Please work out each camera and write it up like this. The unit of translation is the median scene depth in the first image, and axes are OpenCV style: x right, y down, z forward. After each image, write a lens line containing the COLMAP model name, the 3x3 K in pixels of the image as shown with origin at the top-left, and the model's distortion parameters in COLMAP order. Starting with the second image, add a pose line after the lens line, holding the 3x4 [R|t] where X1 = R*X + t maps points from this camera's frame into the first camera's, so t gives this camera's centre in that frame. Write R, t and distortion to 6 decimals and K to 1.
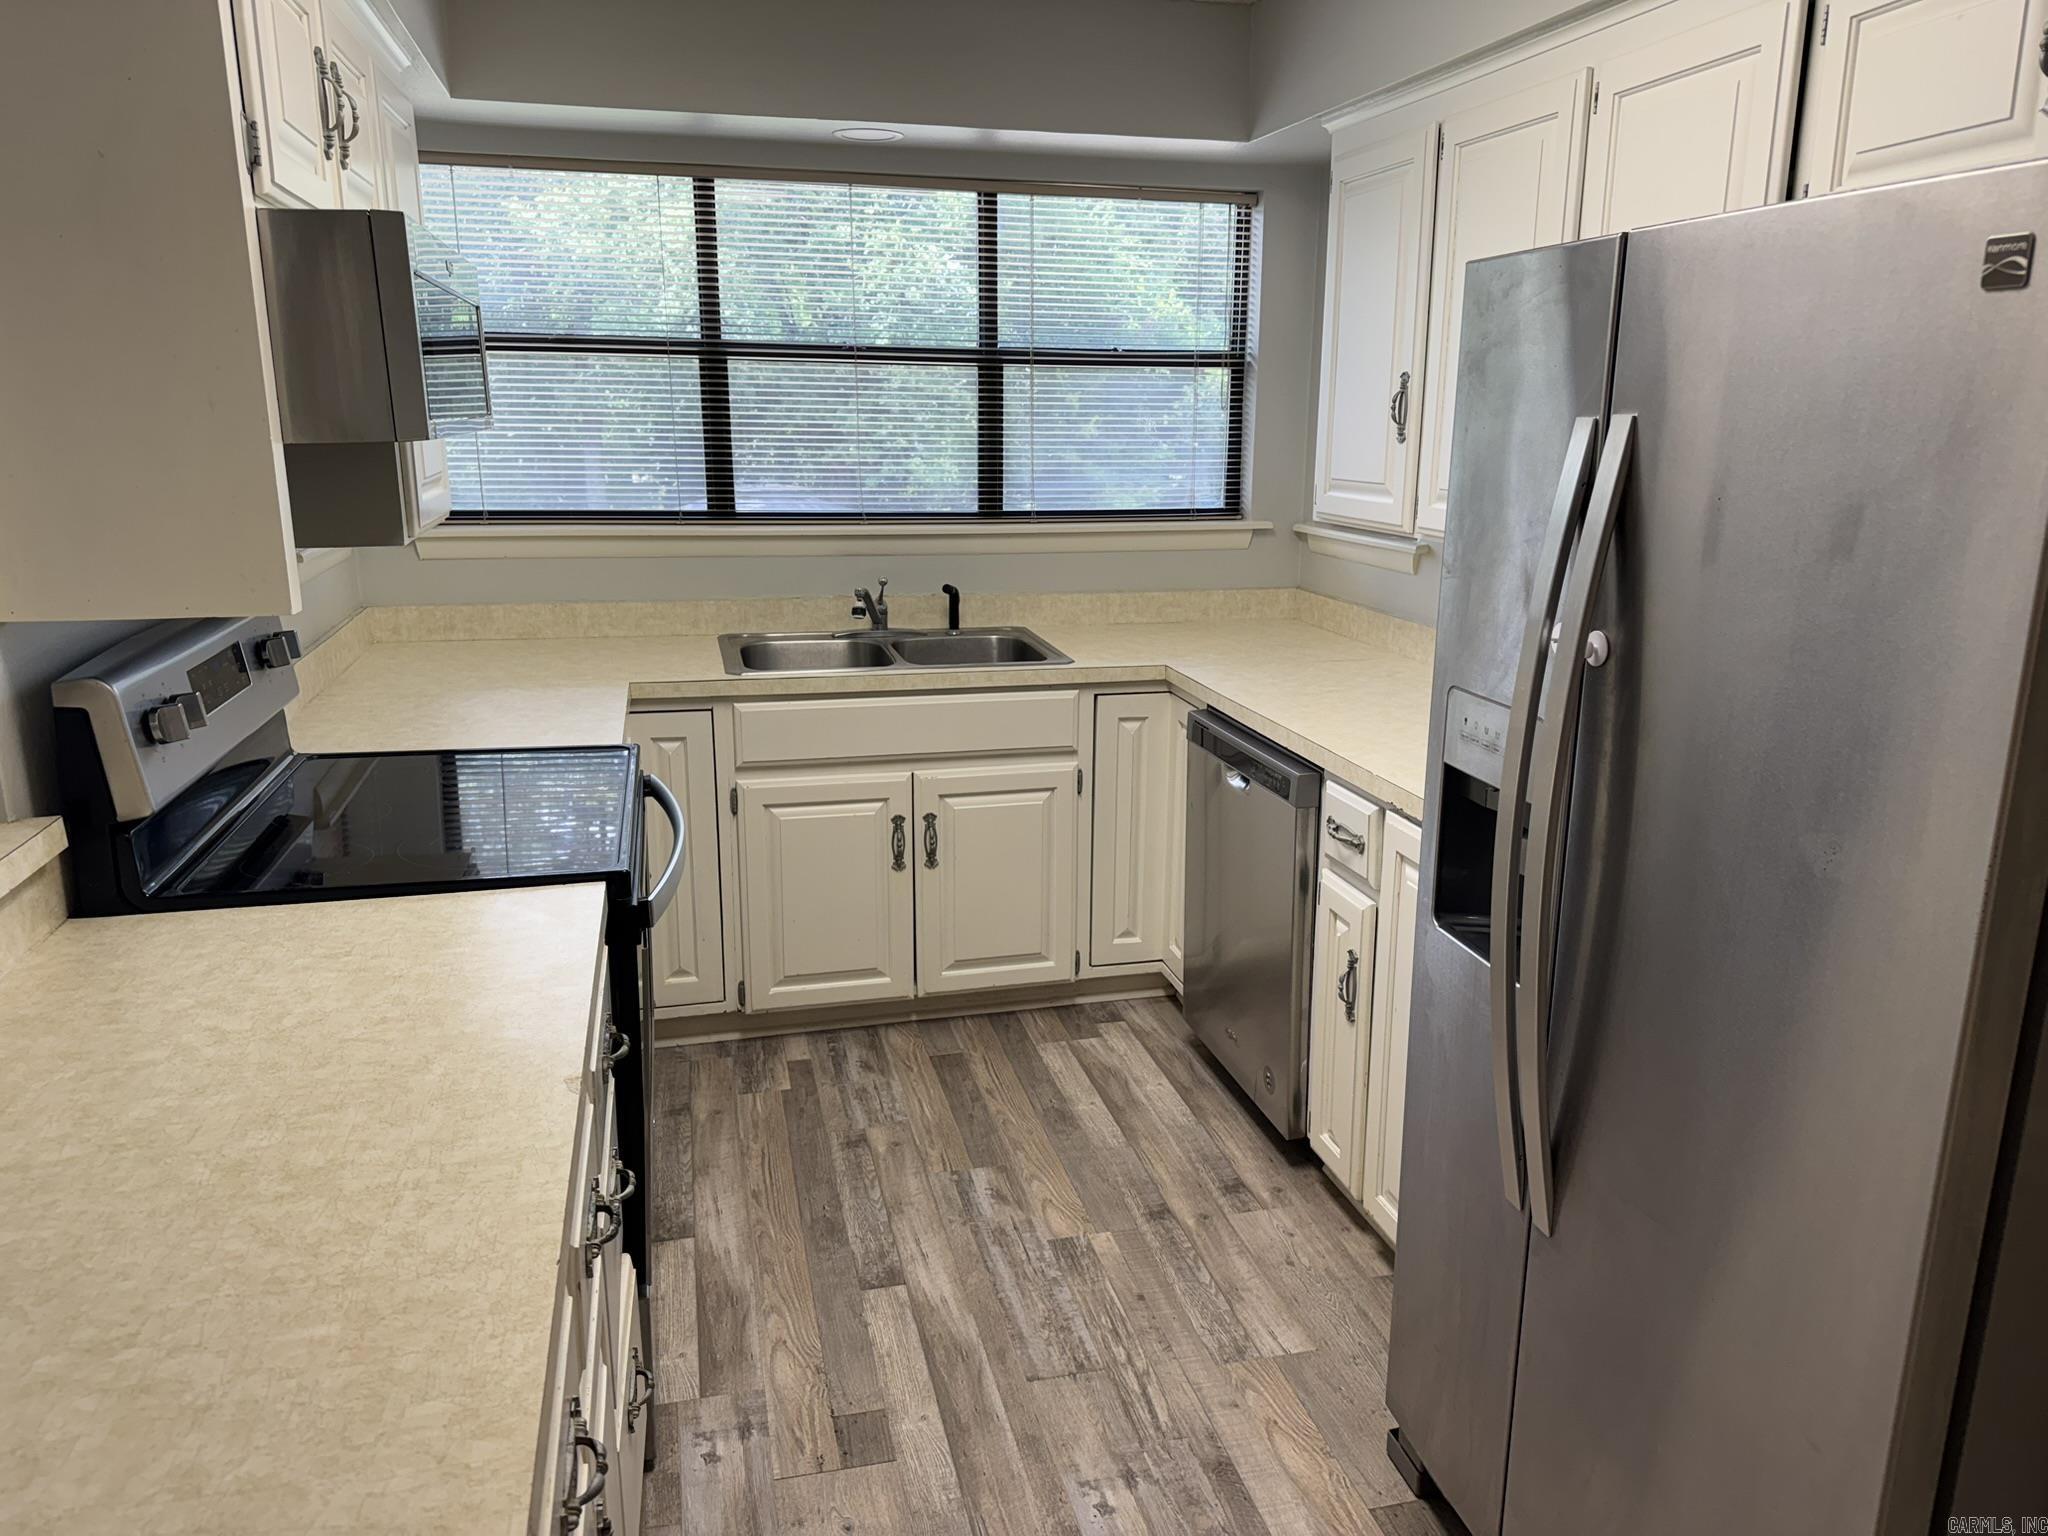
lens RADIAL K [[1435.6, 0, 1029.0], [0, 1435.6, 768.5], [0, 0, 1]] dist [0.046702, -0.057318]
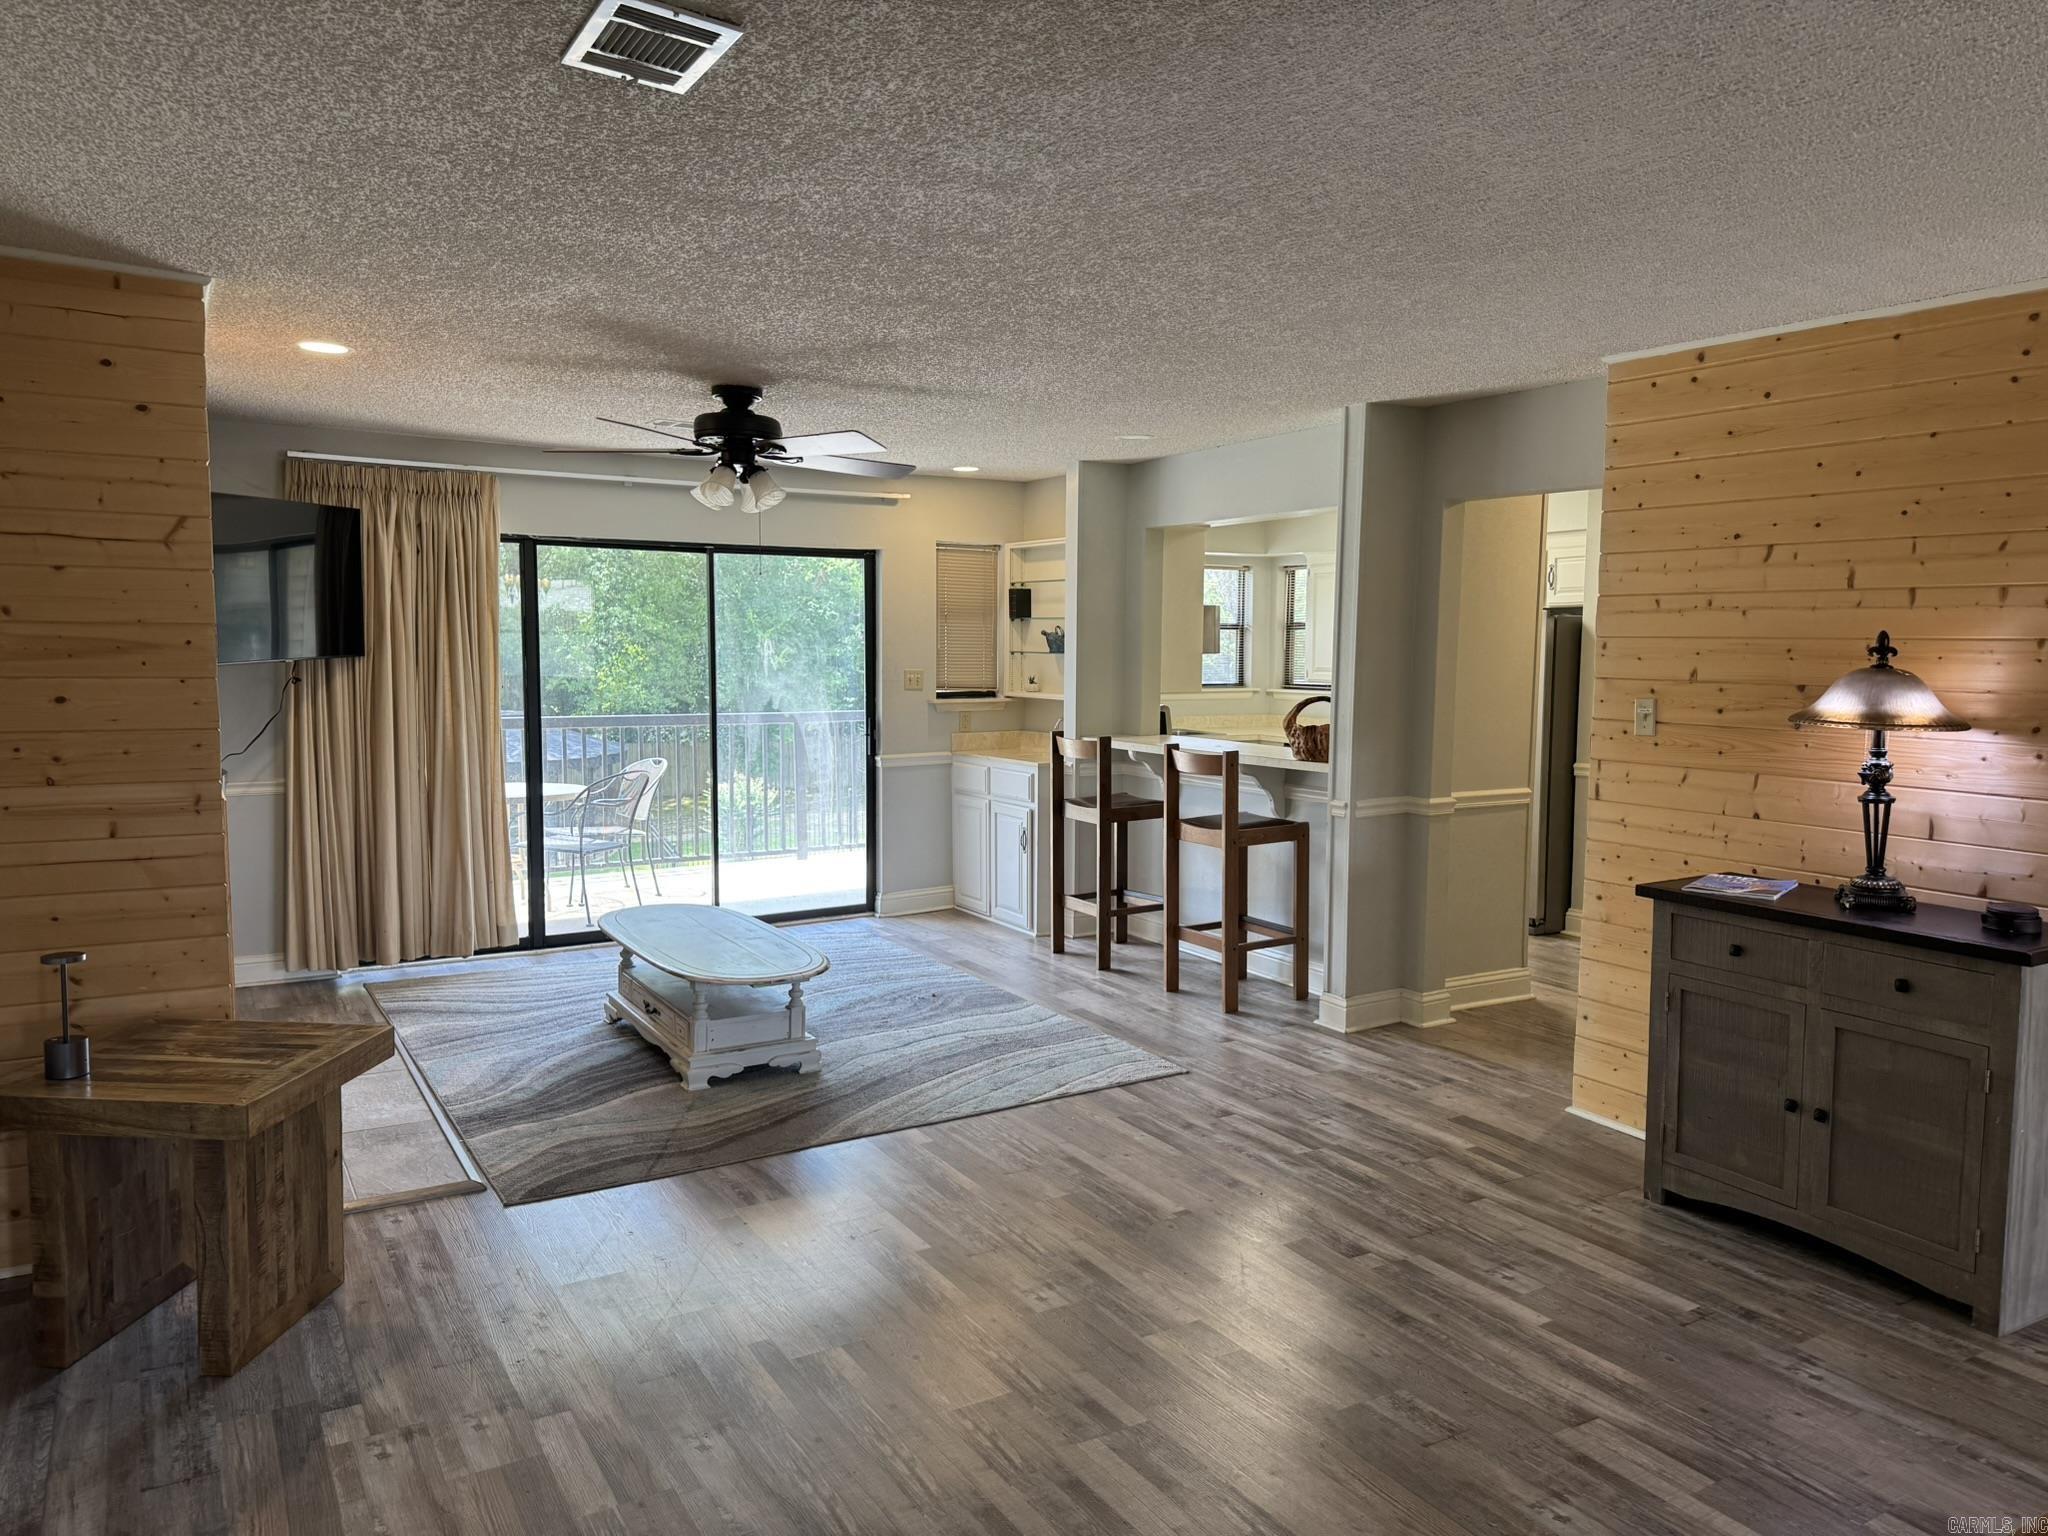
lens RADIAL K [[1435.6, 0, 1036.3], [0, 1435.6, 768.4], [0, 0, 1]] dist [0.046702, -0.057318]
pose [[0.952812, -0.025636, 0.302476, -1.227185], [0.073118, 0.986472, -0.146717, 0.388765], [-0.294623, 0.161910, 0.941797, -1.563262]]
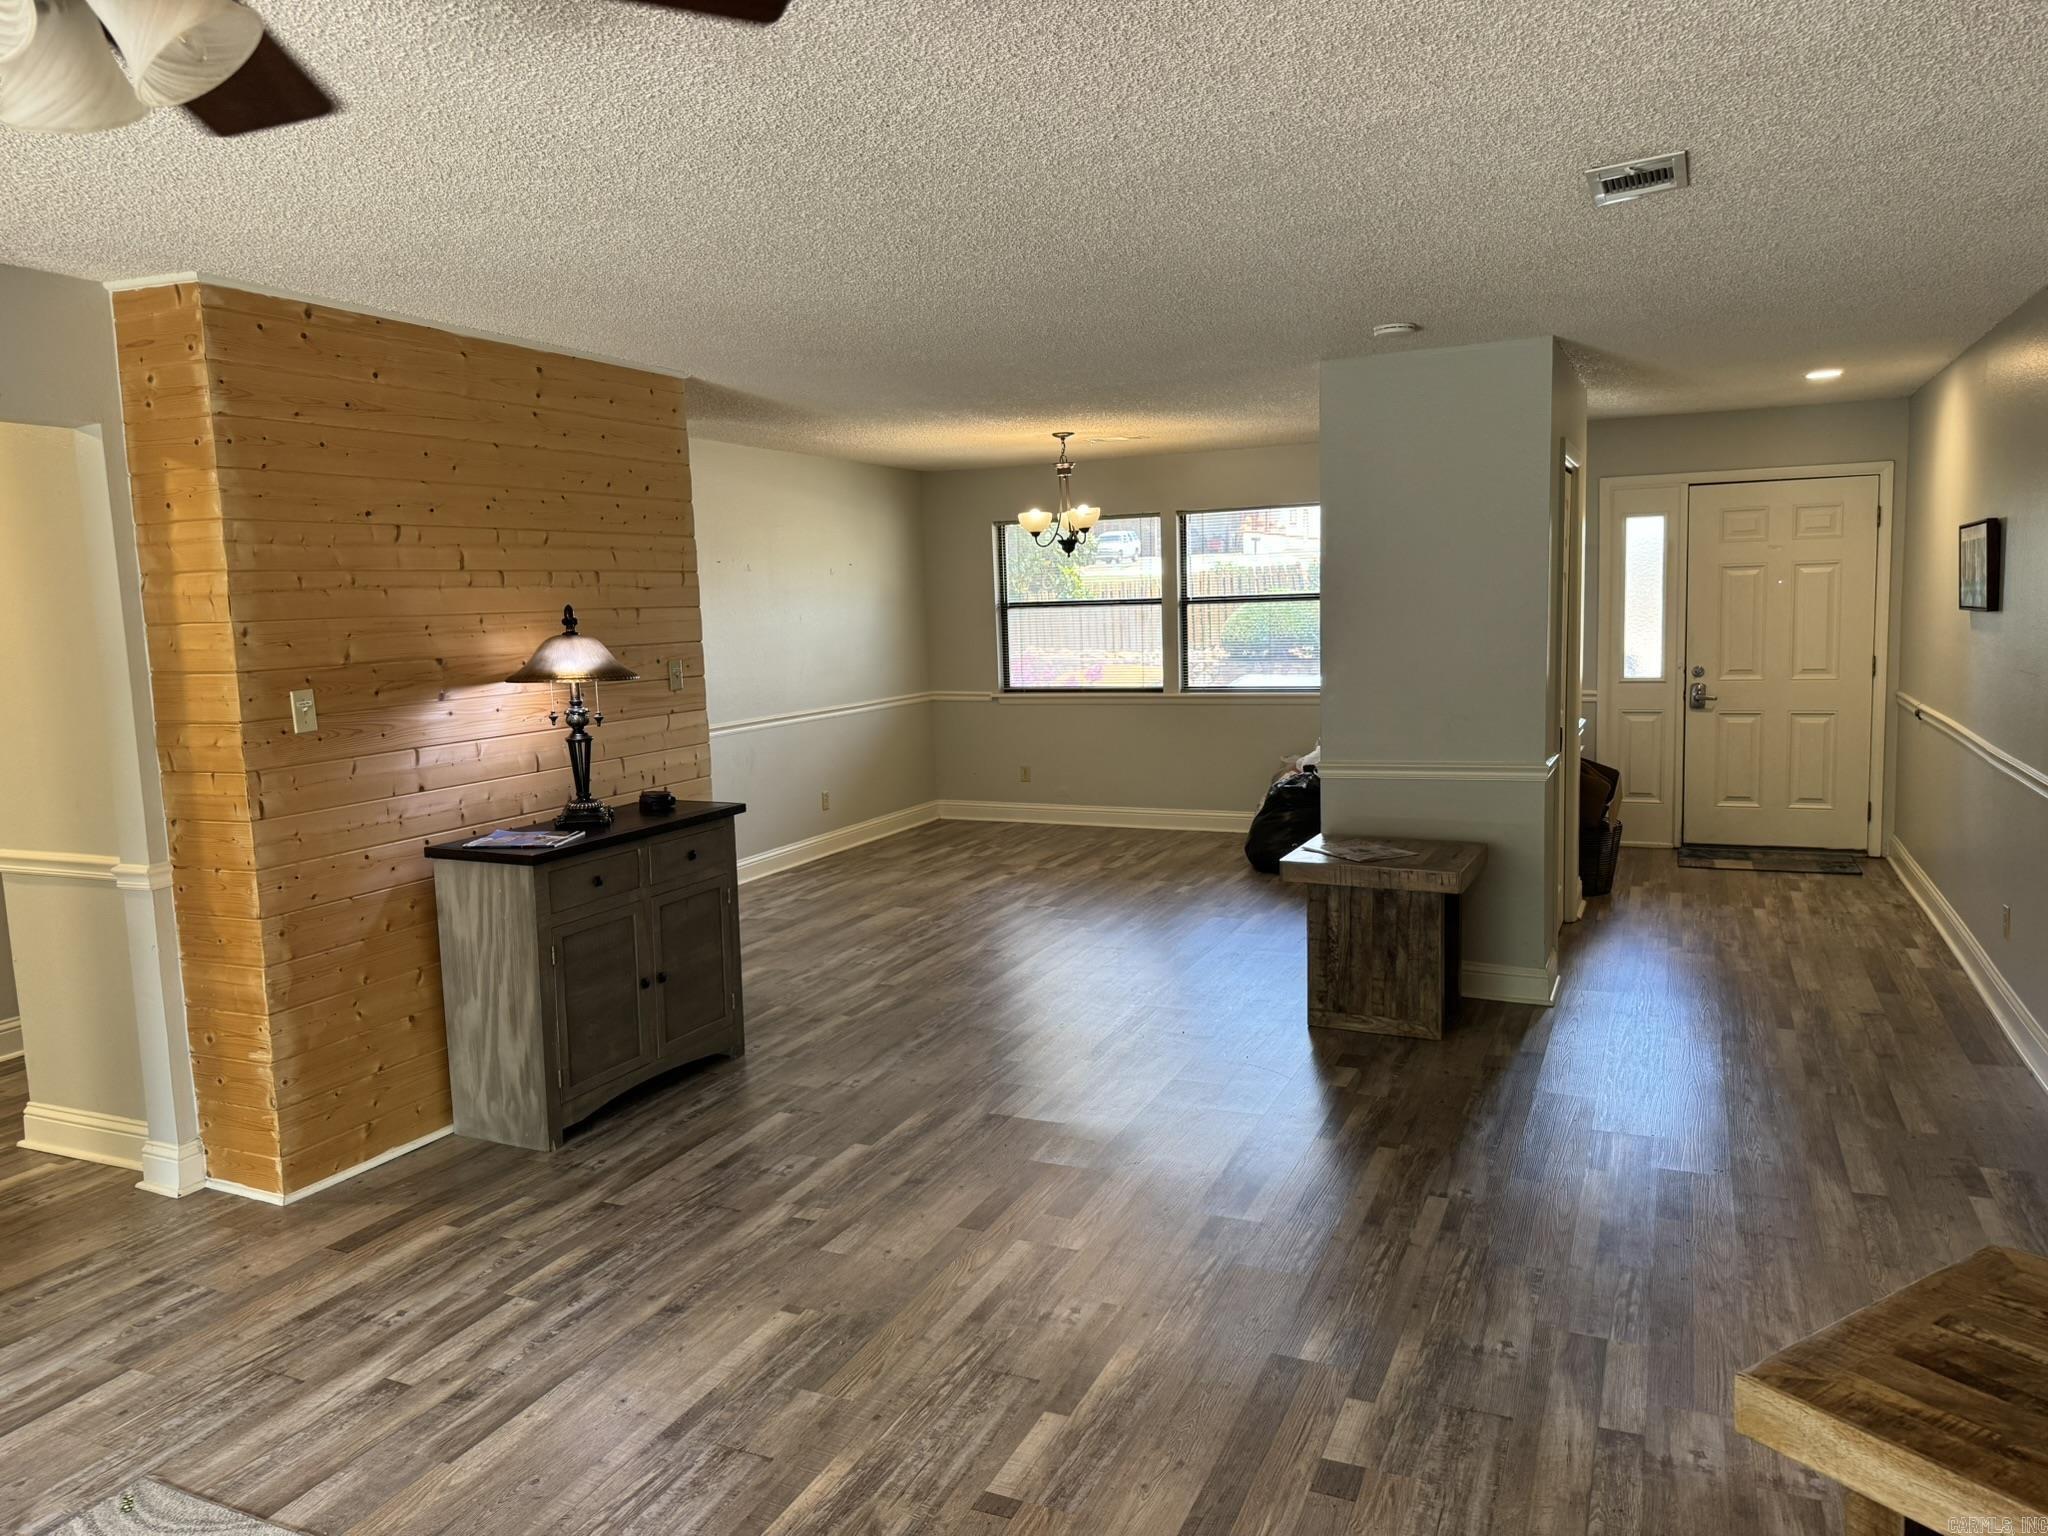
lens RADIAL K [[1435.6, 0, 1012.4], [0, 1435.6, 765.1], [0, 0, 1]] dist [0.046702, -0.057318]
pose [[-0.788422, -0.051552, 0.612970, -1.465975], [0.182696, 0.931893, 0.313364, -0.046873], [-0.587378, 0.359050, -0.725307, 0.098423]]
